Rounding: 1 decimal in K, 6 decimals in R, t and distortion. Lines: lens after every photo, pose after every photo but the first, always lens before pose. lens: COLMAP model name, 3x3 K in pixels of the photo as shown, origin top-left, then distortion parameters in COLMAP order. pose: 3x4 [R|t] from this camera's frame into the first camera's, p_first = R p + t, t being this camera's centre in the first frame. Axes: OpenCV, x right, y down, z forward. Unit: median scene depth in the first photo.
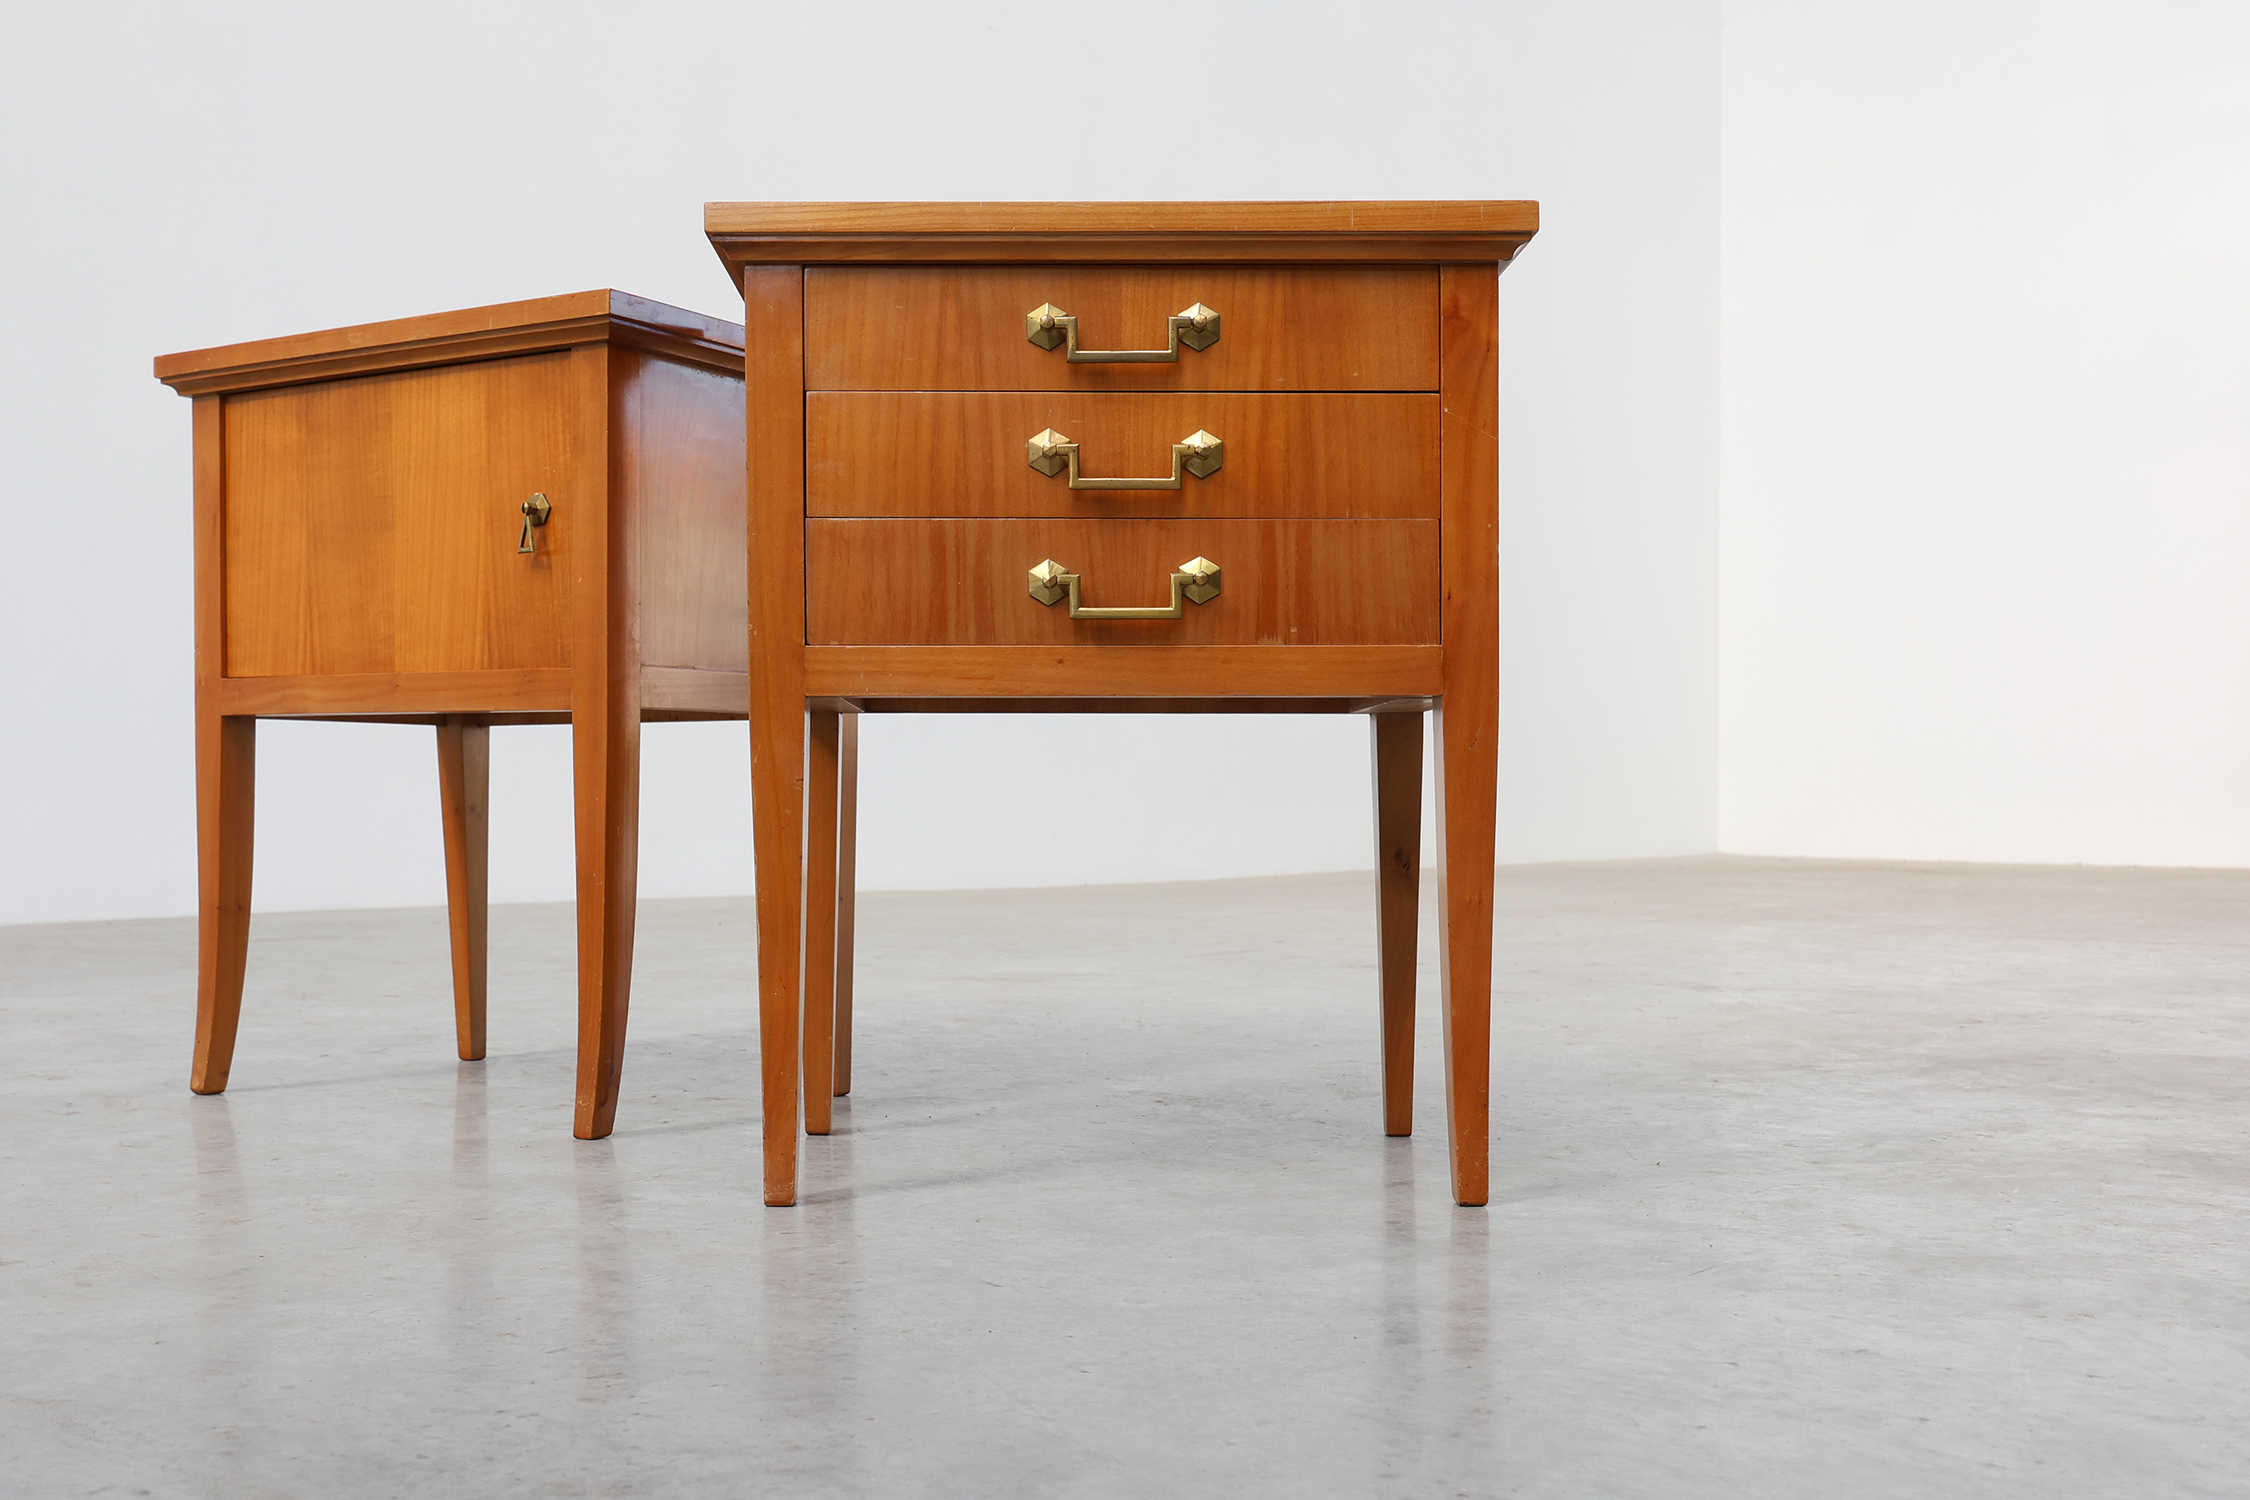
lens RADIAL K [[2101.6, 0, 1125.0], [0, 2101.6, 750.0], [0, 0, 1]] dist [-0.002085, 0.003335]
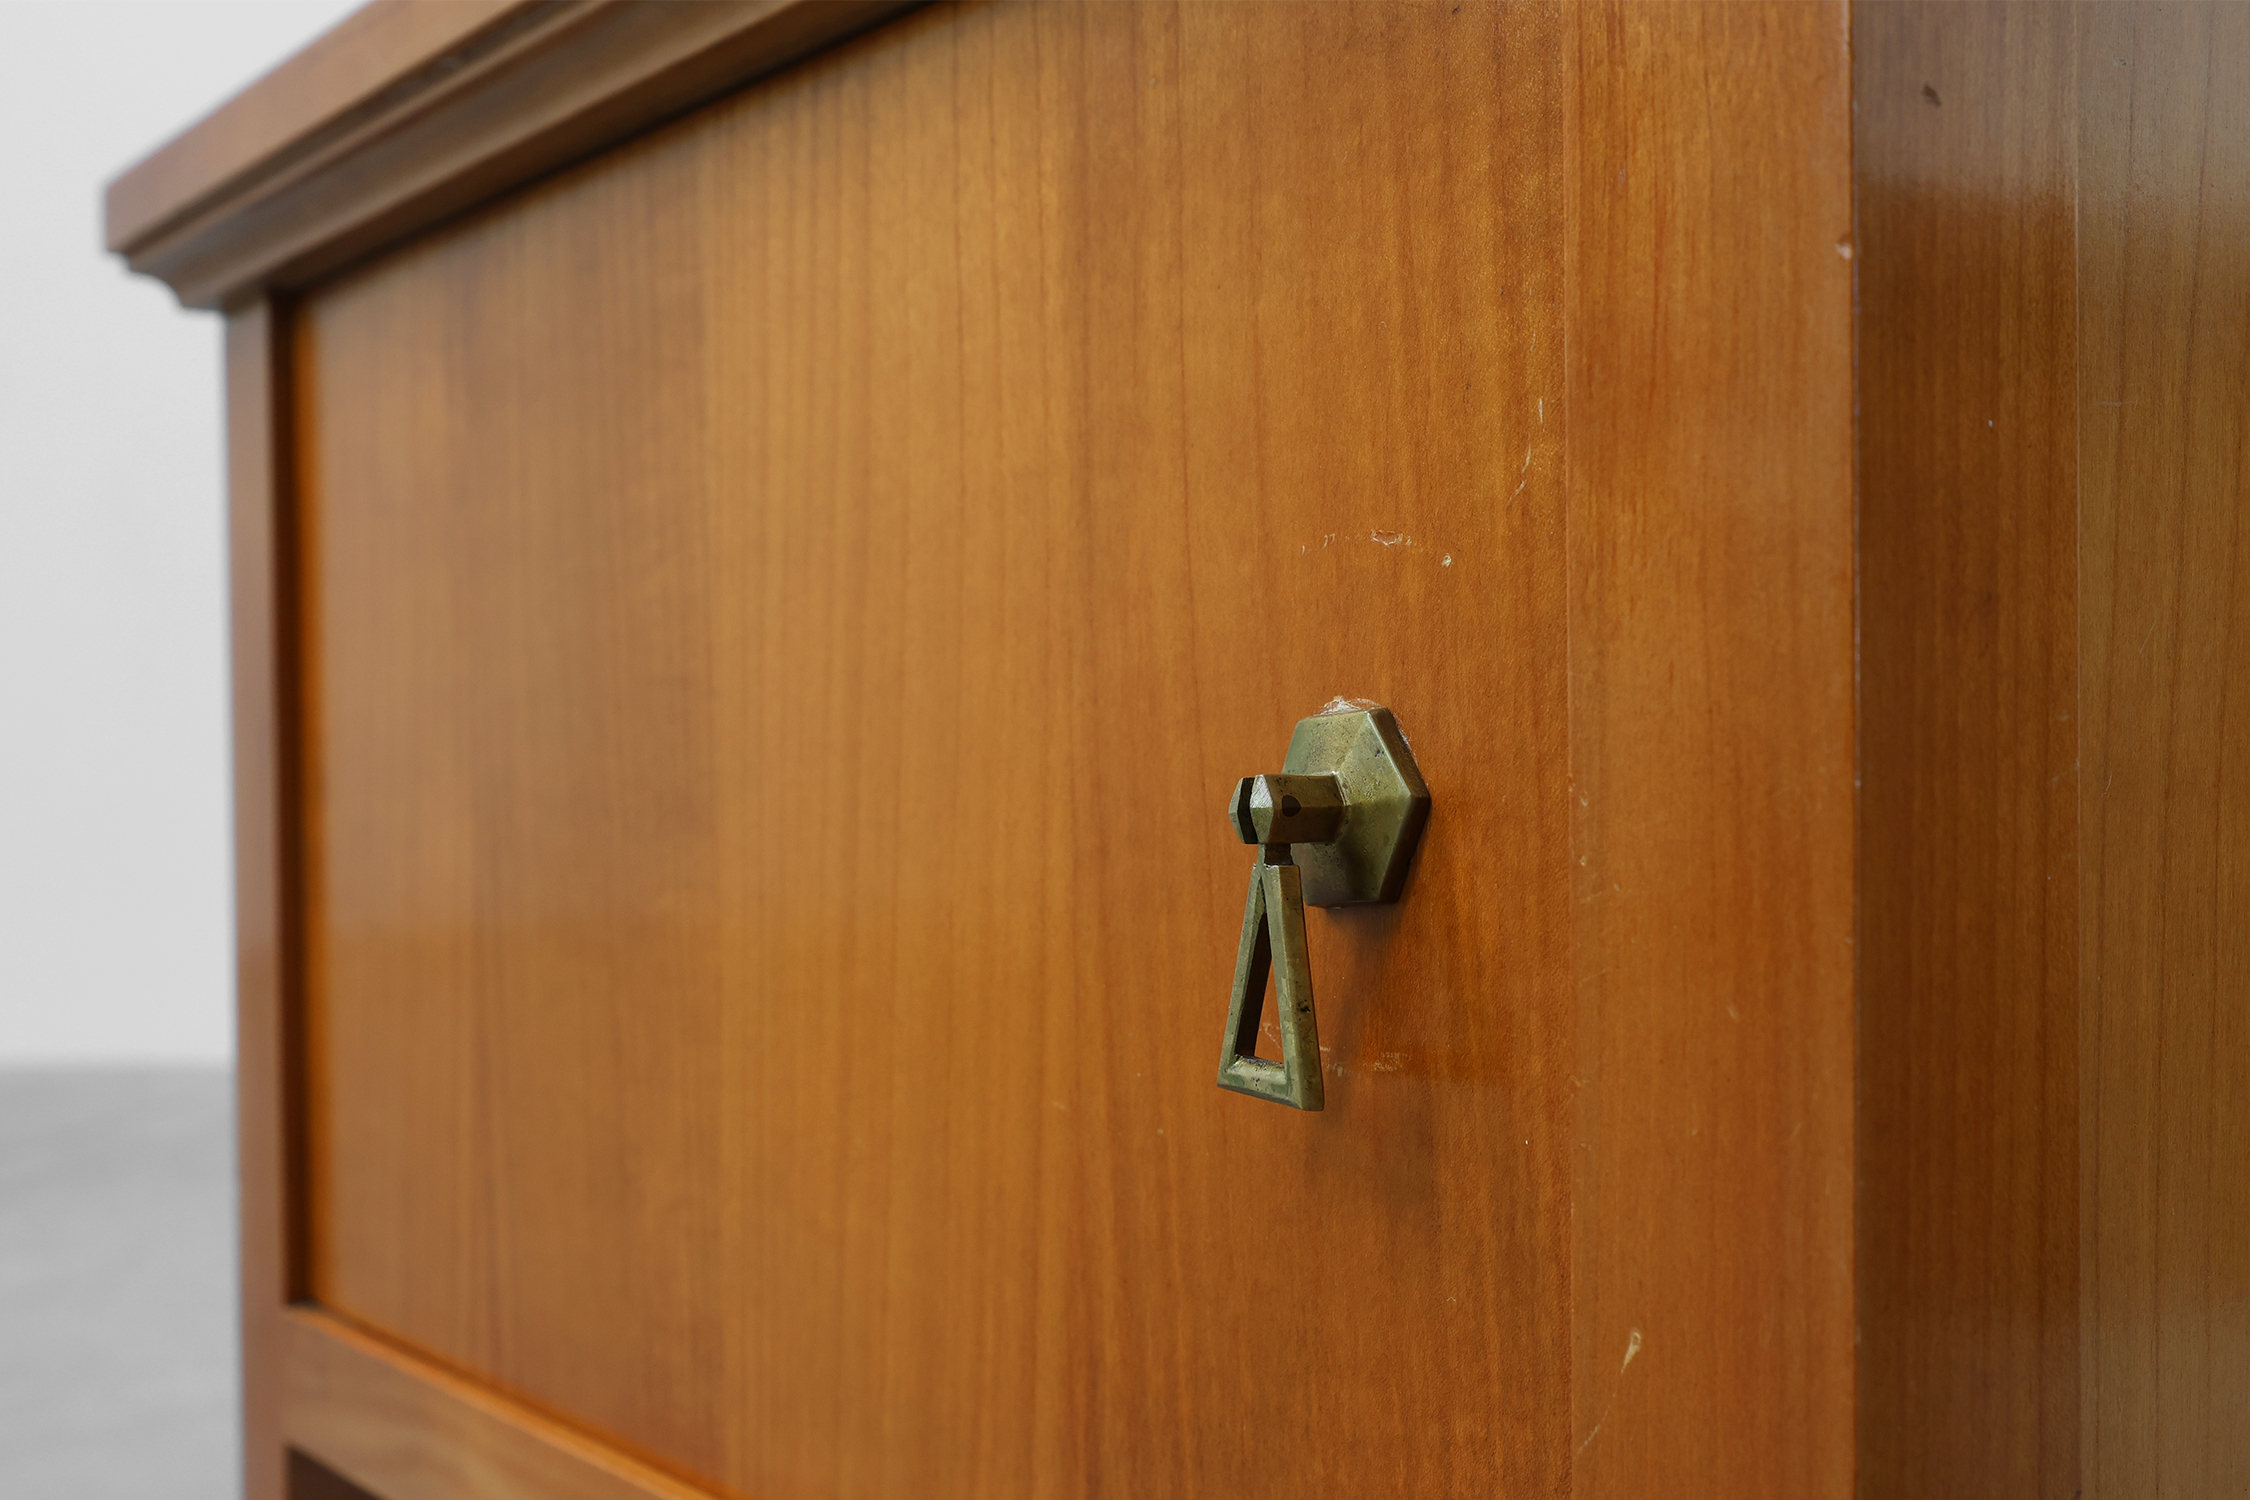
lens RADIAL K [[2301.9, 0, 1231.4], [0, 2301.9, 757.2], [0, 0, 1]] dist [-0.010438, -0.002133]
pose [[0.941131, -0.007844, -0.337950, -0.217962], [0.008516, 0.999964, 0.000506, -0.112204], [0.337934, -0.003355, 0.941164, 0.793266]]
